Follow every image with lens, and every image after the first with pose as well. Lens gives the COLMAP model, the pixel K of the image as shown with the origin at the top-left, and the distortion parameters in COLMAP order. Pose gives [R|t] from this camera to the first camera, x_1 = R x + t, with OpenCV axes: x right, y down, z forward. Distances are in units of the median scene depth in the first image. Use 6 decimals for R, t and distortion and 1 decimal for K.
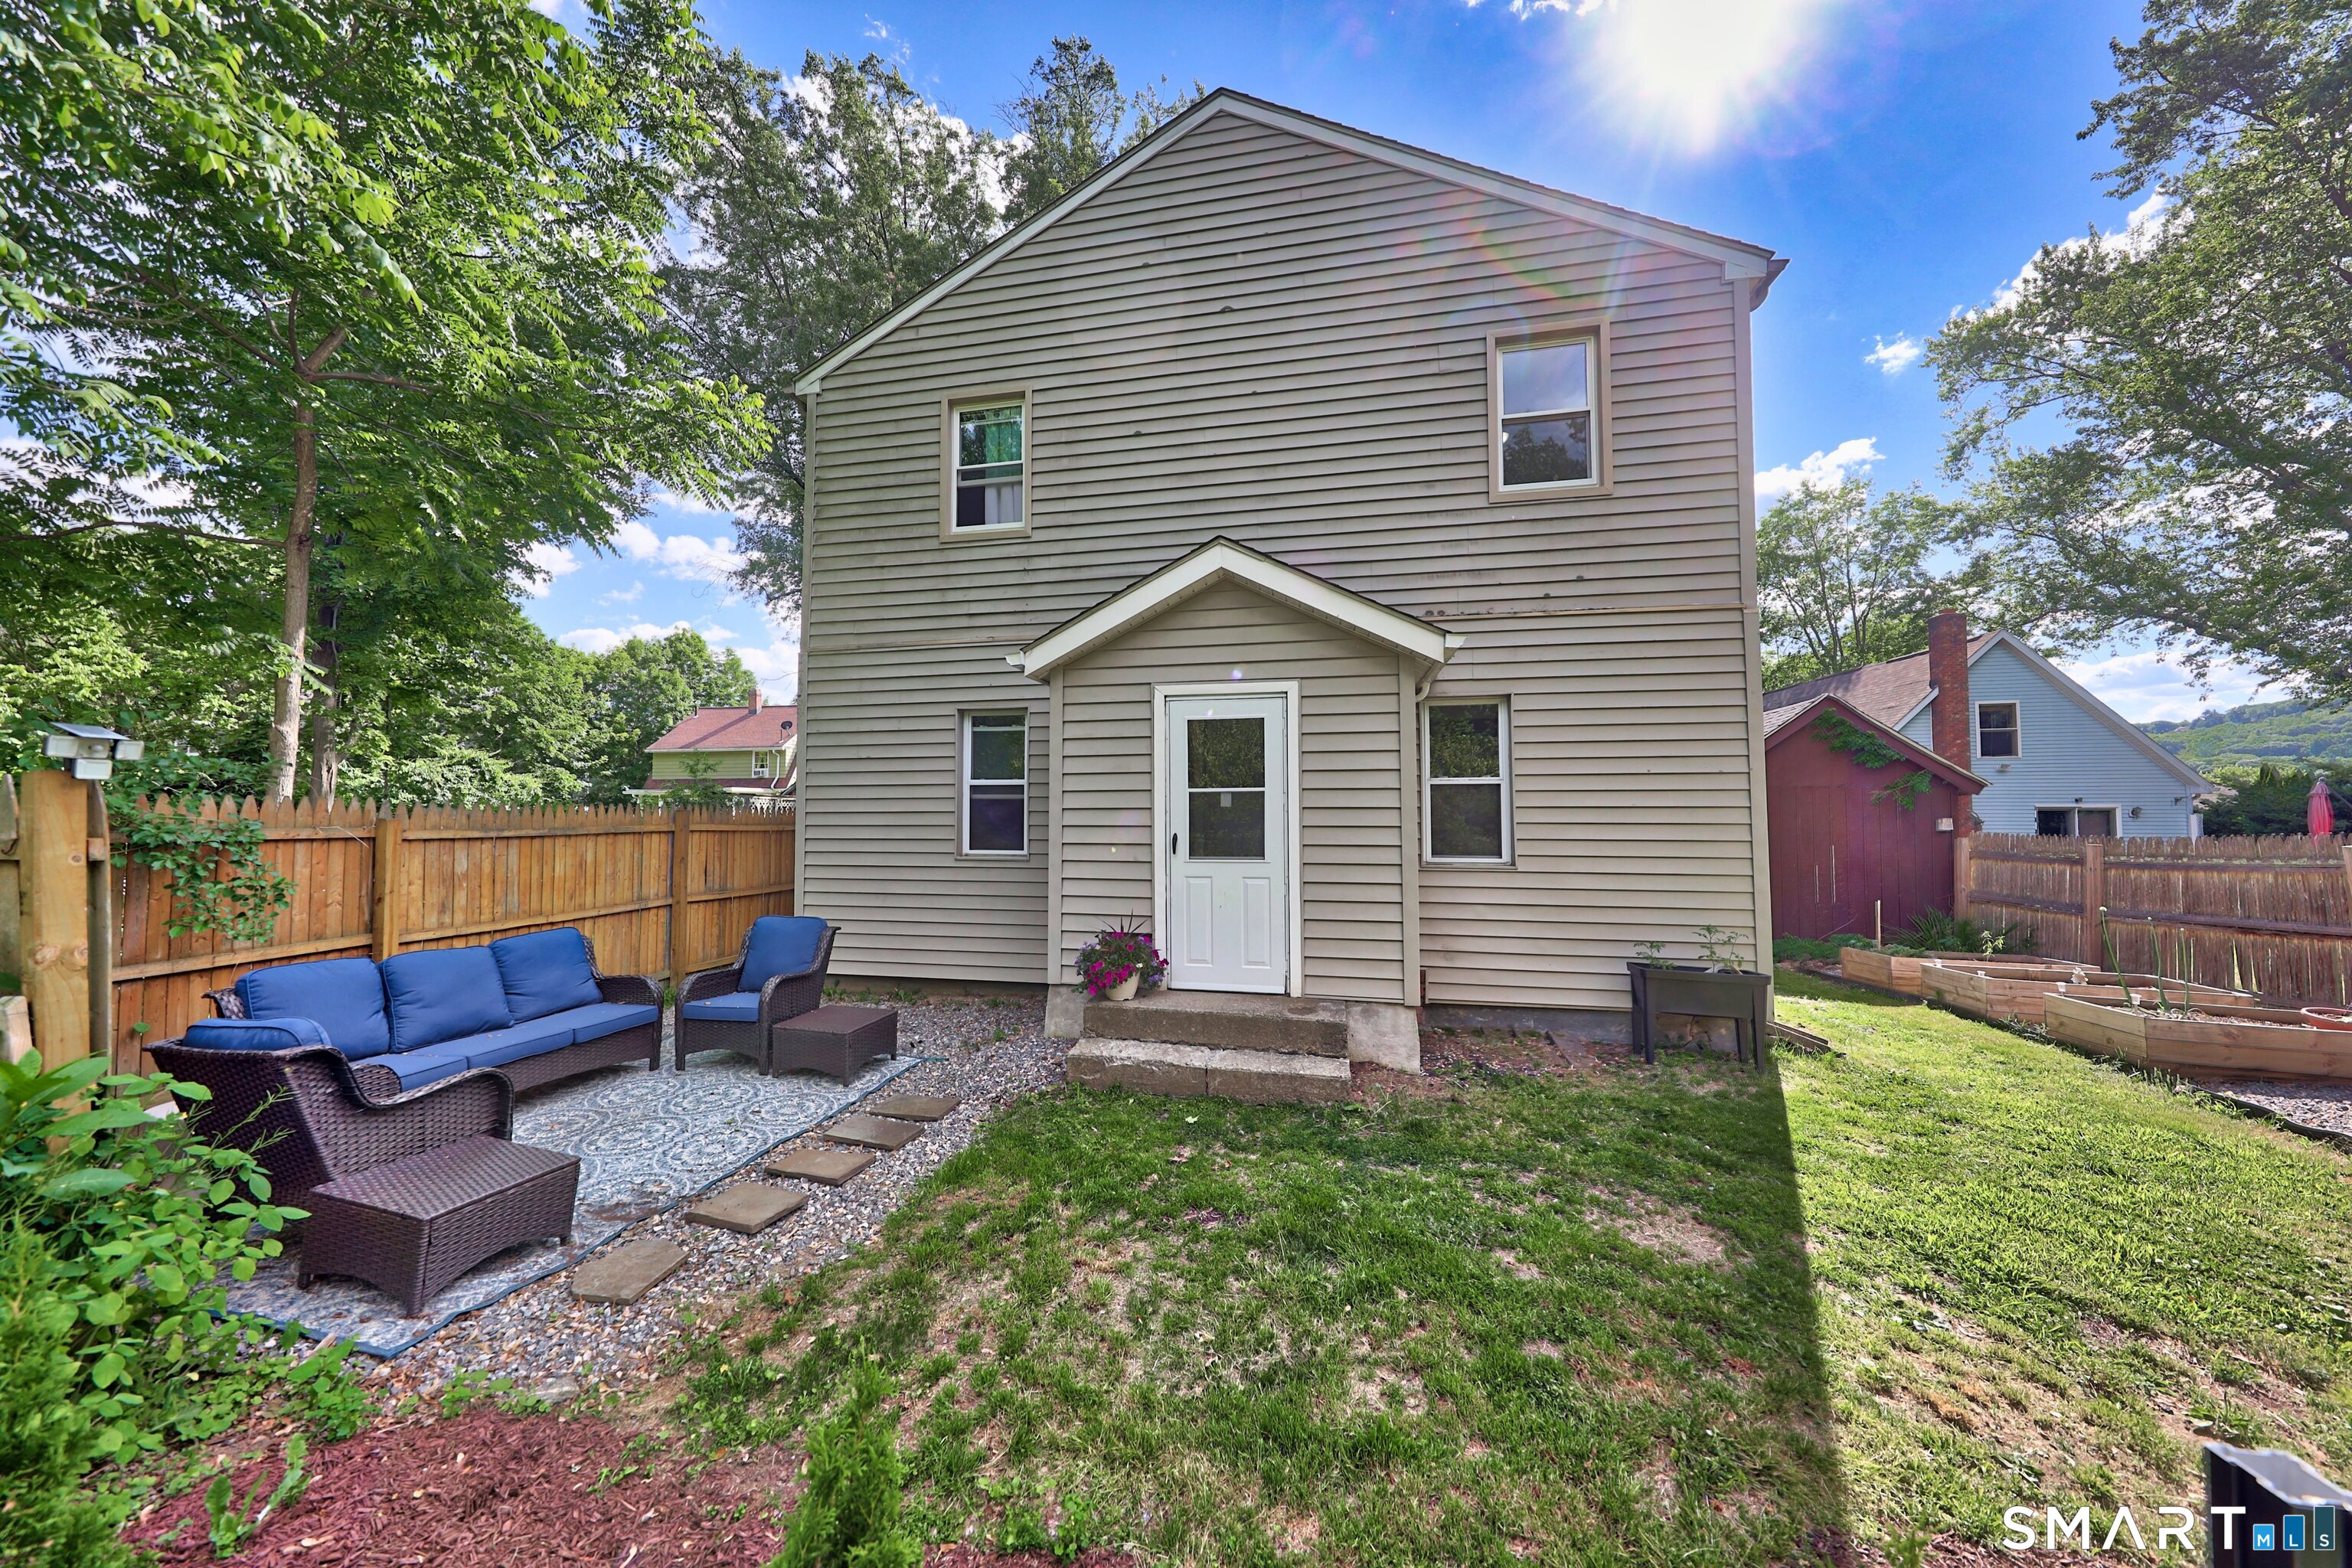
lens RADIAL K [[823.3, 0, 1169.5], [0, 823.3, 786.6], [0, 0, 1]] dist [-0.000026, 0.000028]
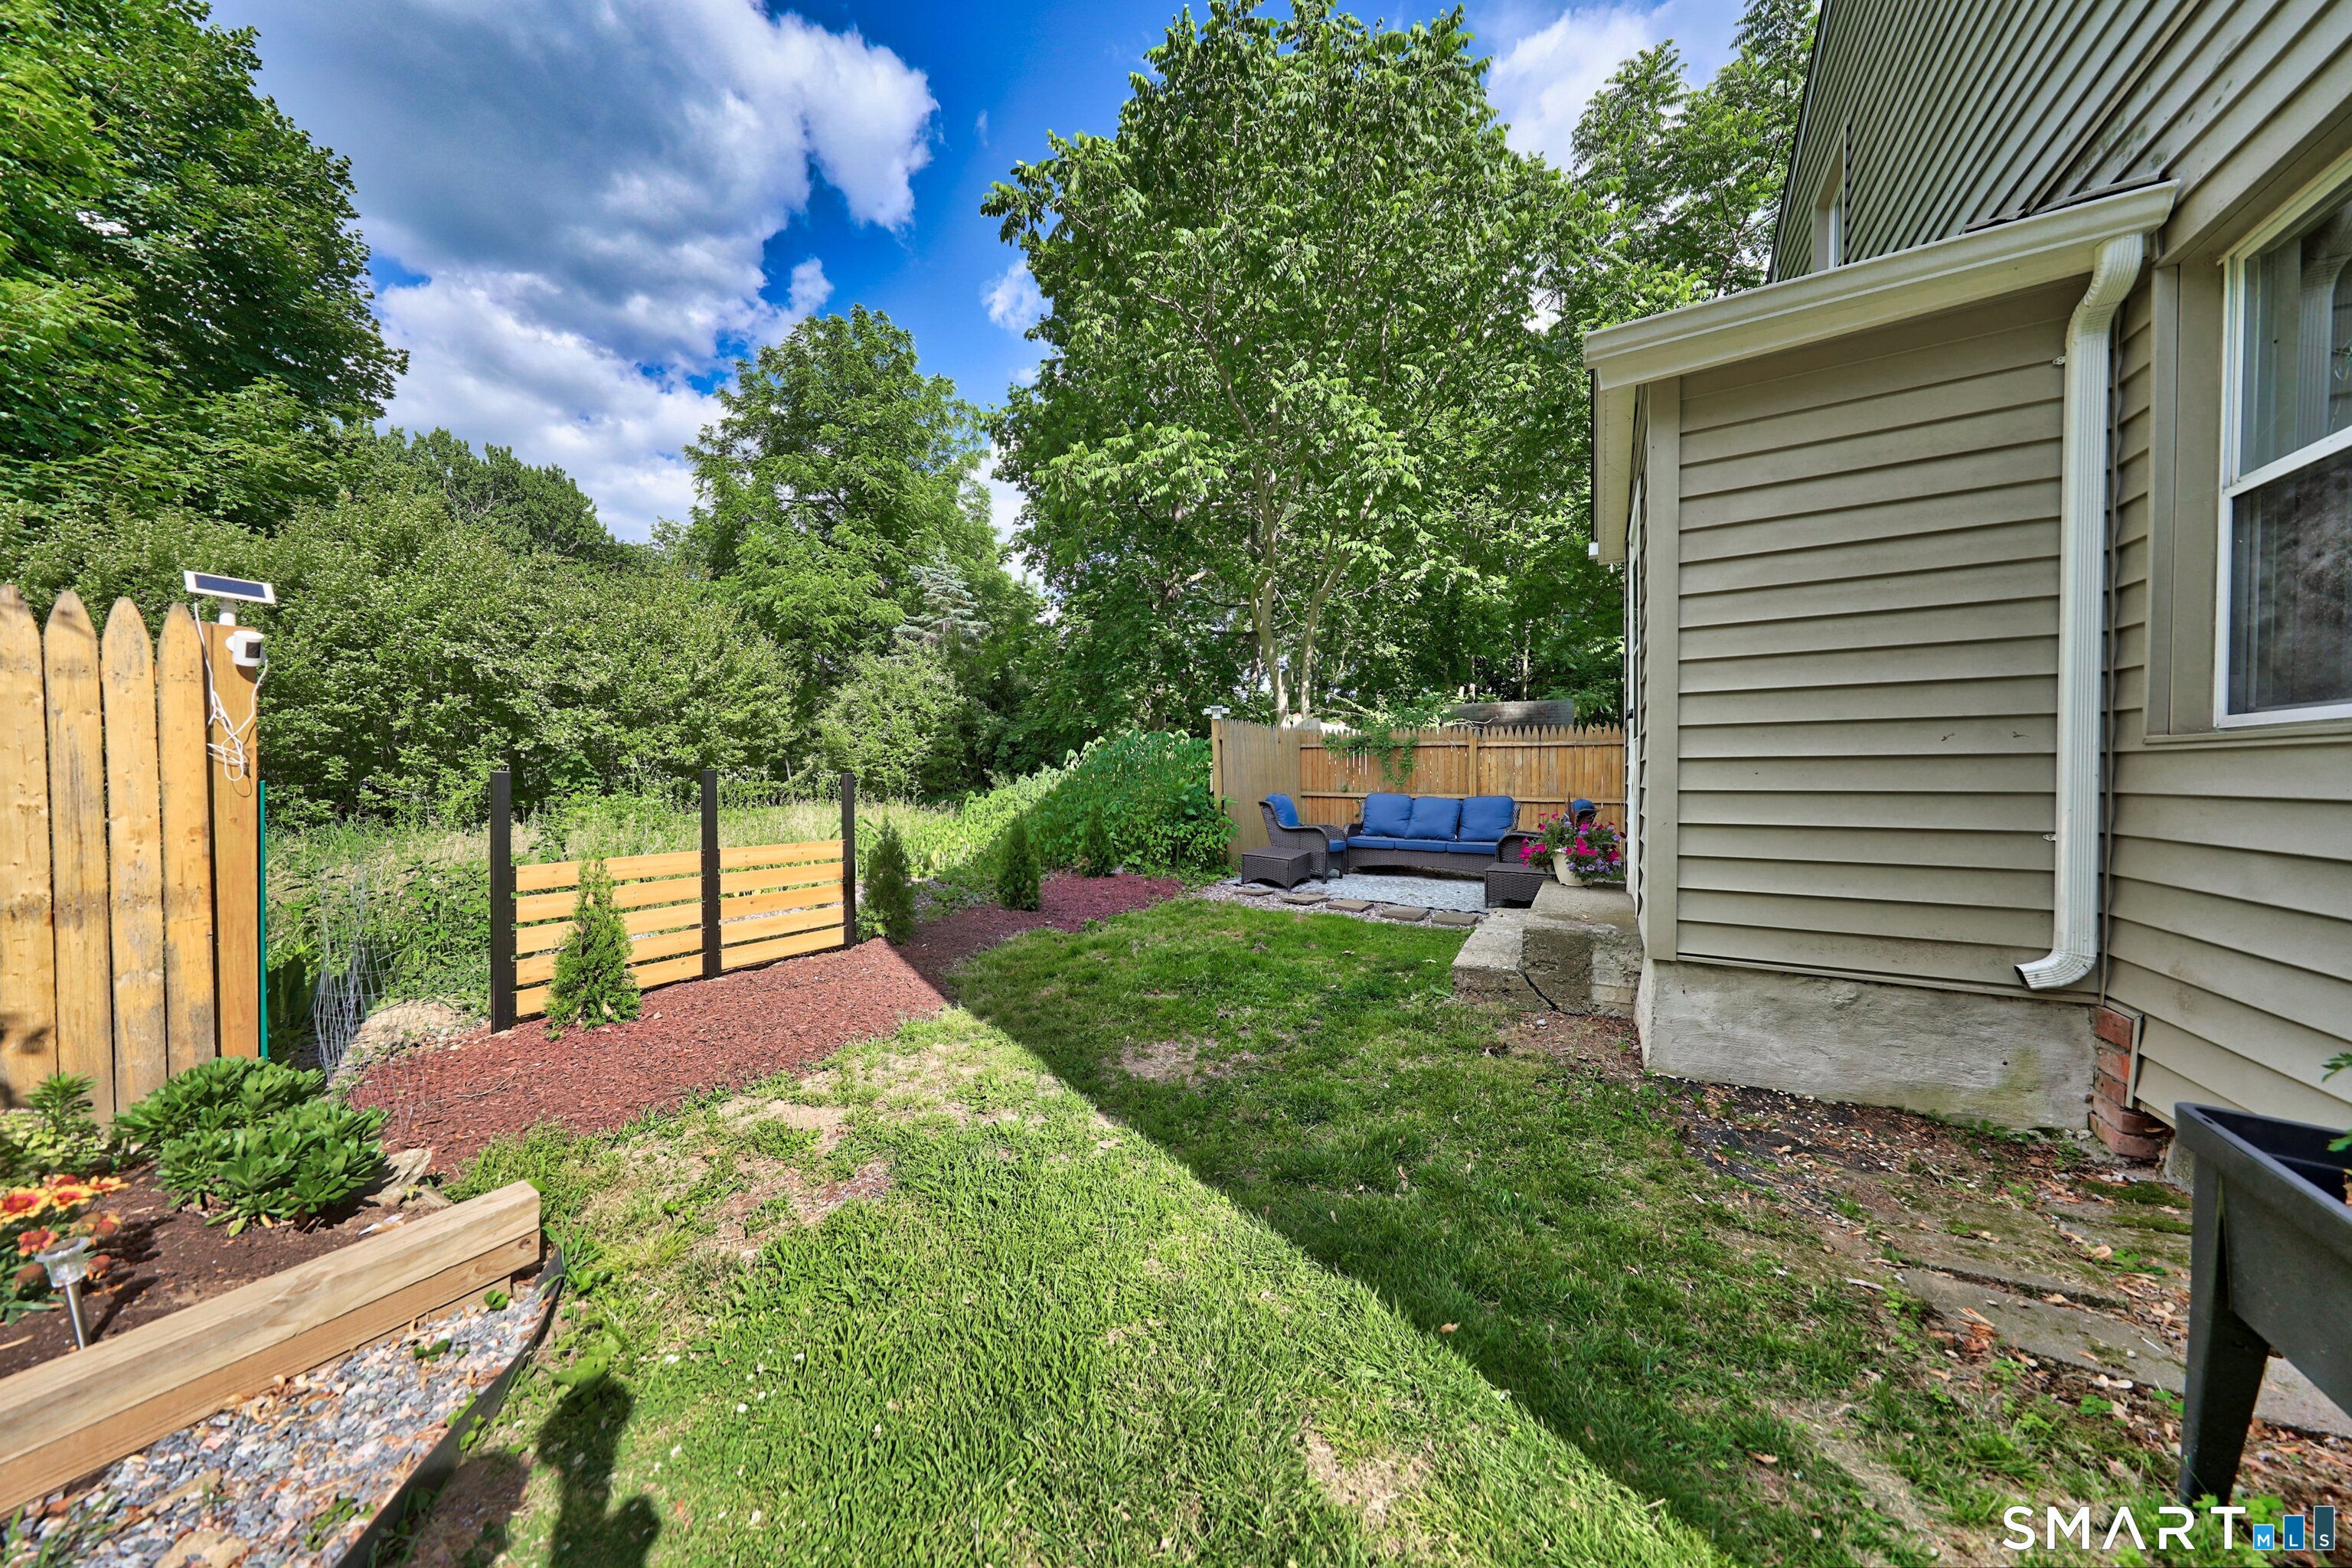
lens RADIAL K [[734.5, 0, 1153.2], [0, 734.5, 781.7], [0, 0, 1]] dist [0.000153, 0.000001]
pose [[-0.333968, 0.010155, -0.942530, 0.963587], [0.027832, 0.999612, 0.000908, 0.124755], [0.942173, -0.025929, -0.334121, 0.851704]]
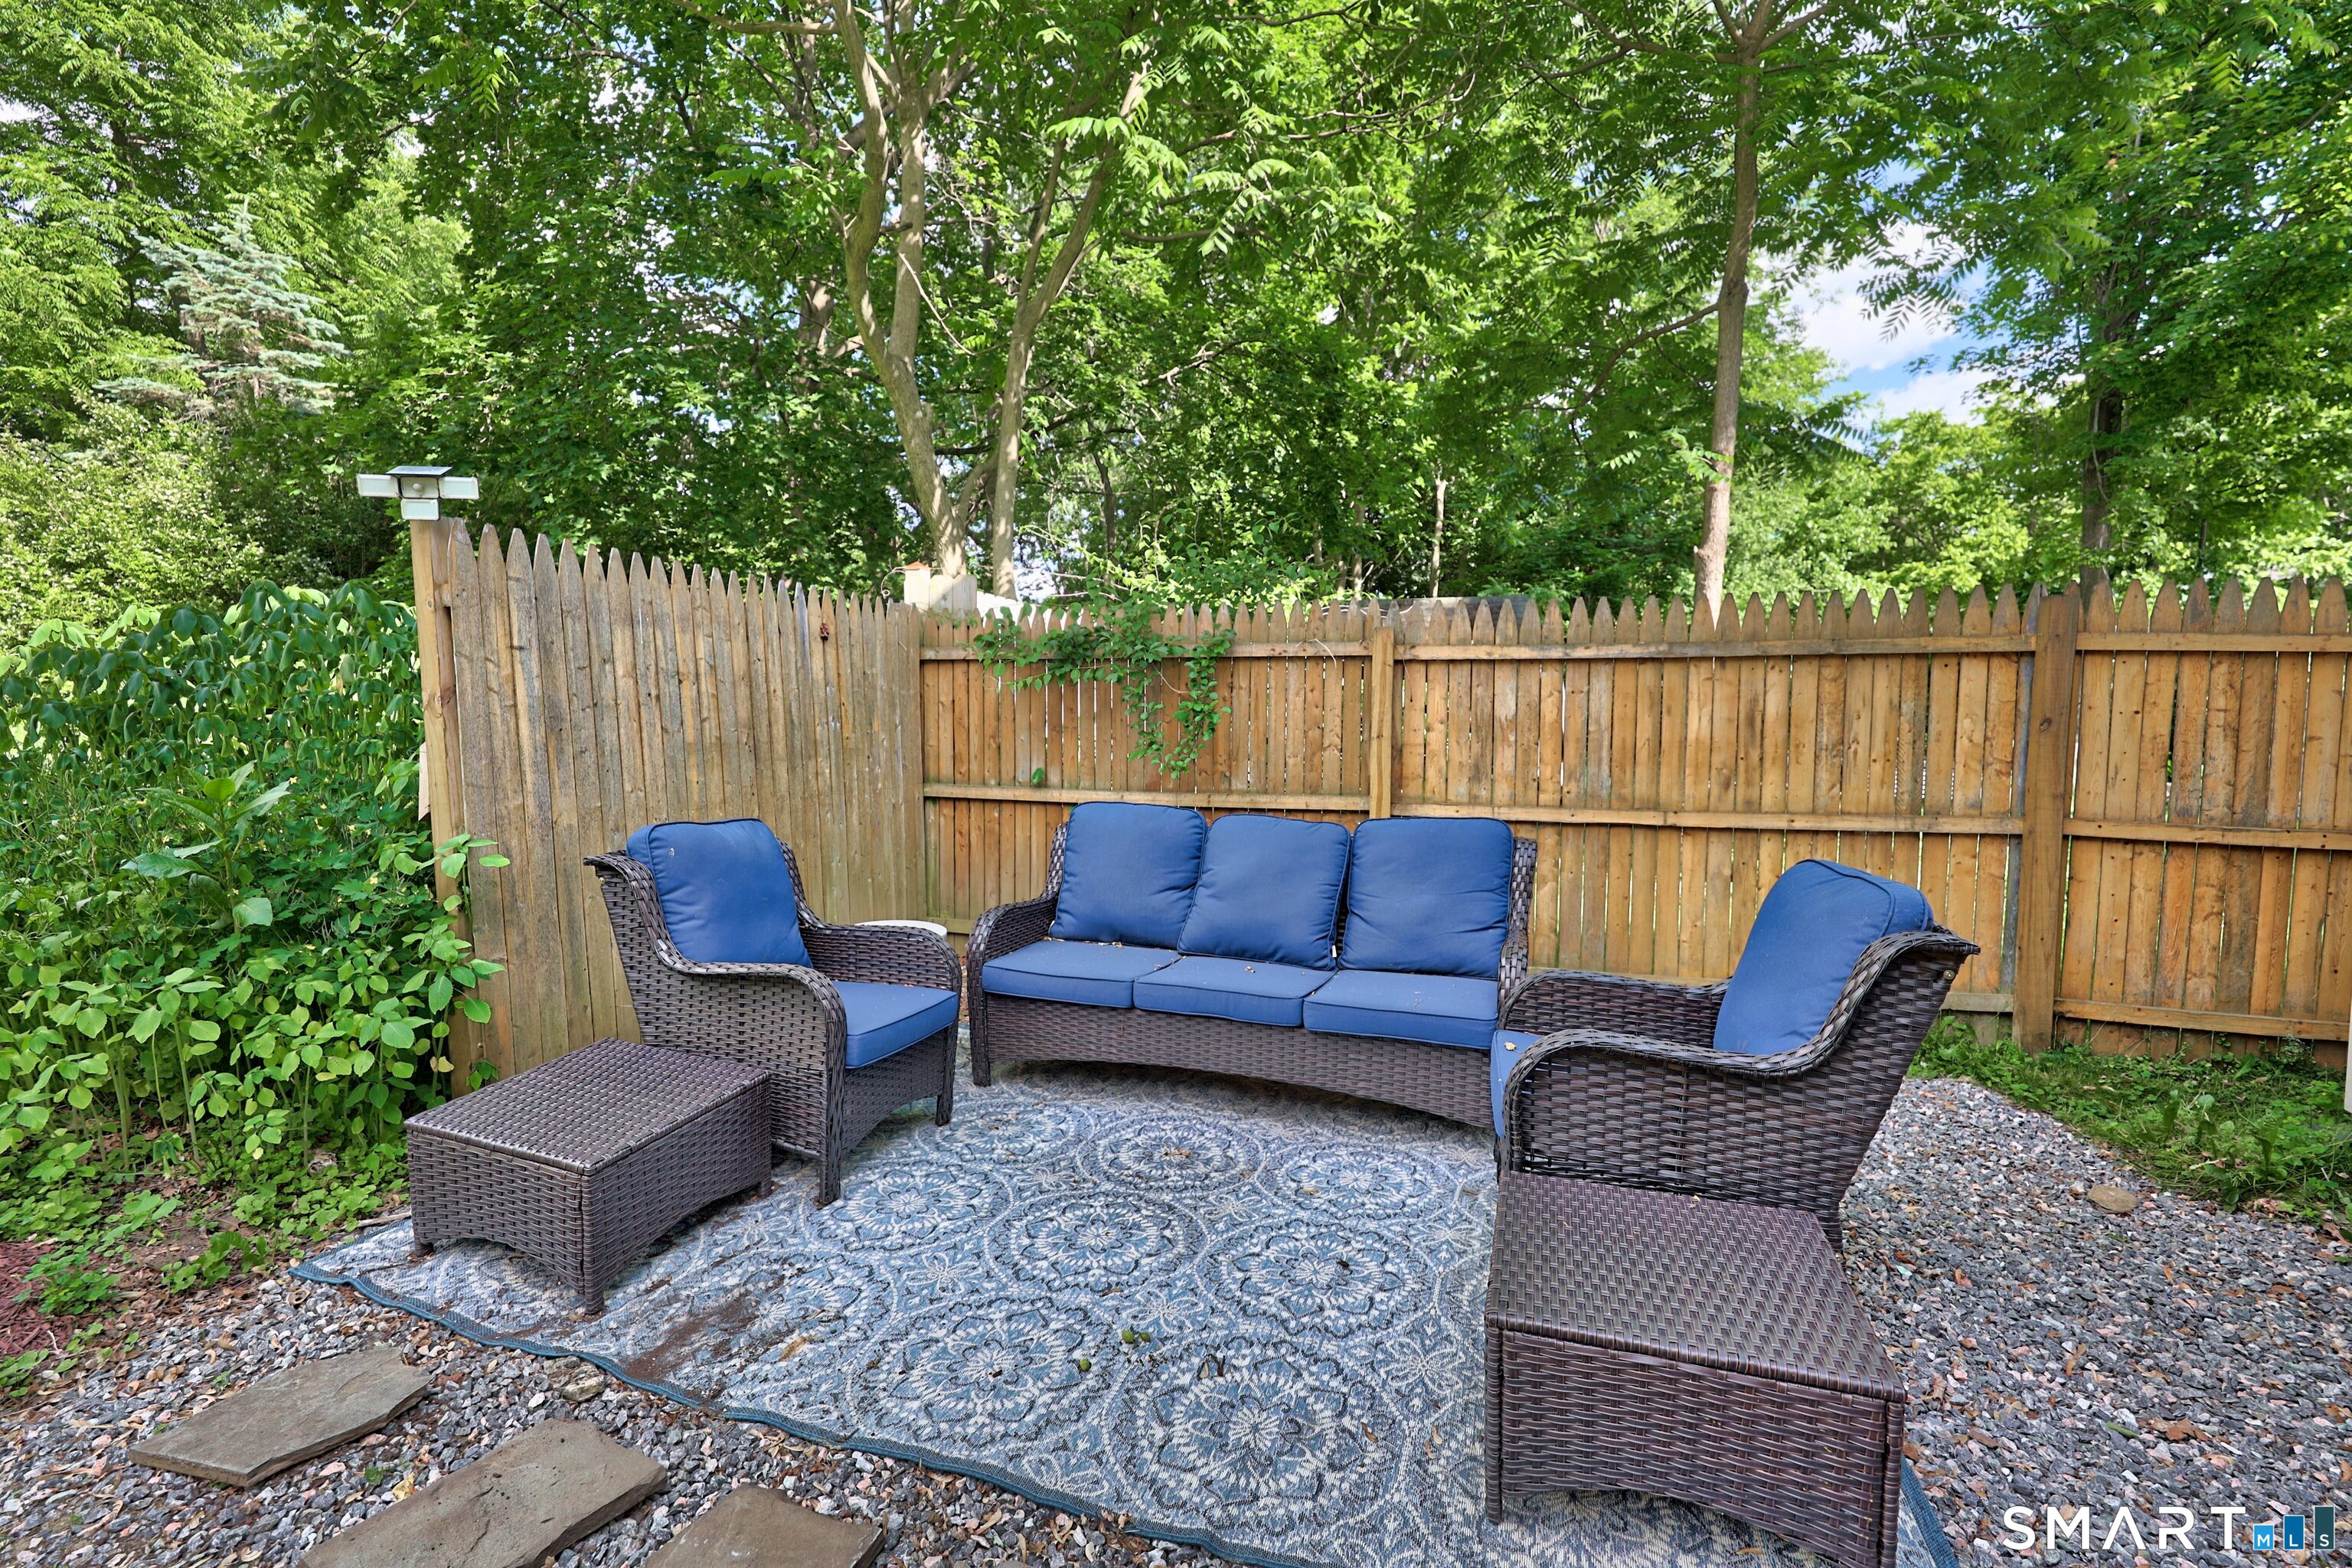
lens RADIAL K [[1064.3, 0, 1170.0], [0, 1064.3, 784.2], [0, 0, 1]] dist [-0.002394, -0.001616]
pose [[-0.099686, 0.058178, -0.993317, -0.063499], [0.025830, 0.998104, 0.055866, 0.112267], [0.994684, -0.020088, -0.100999, 0.901569]]
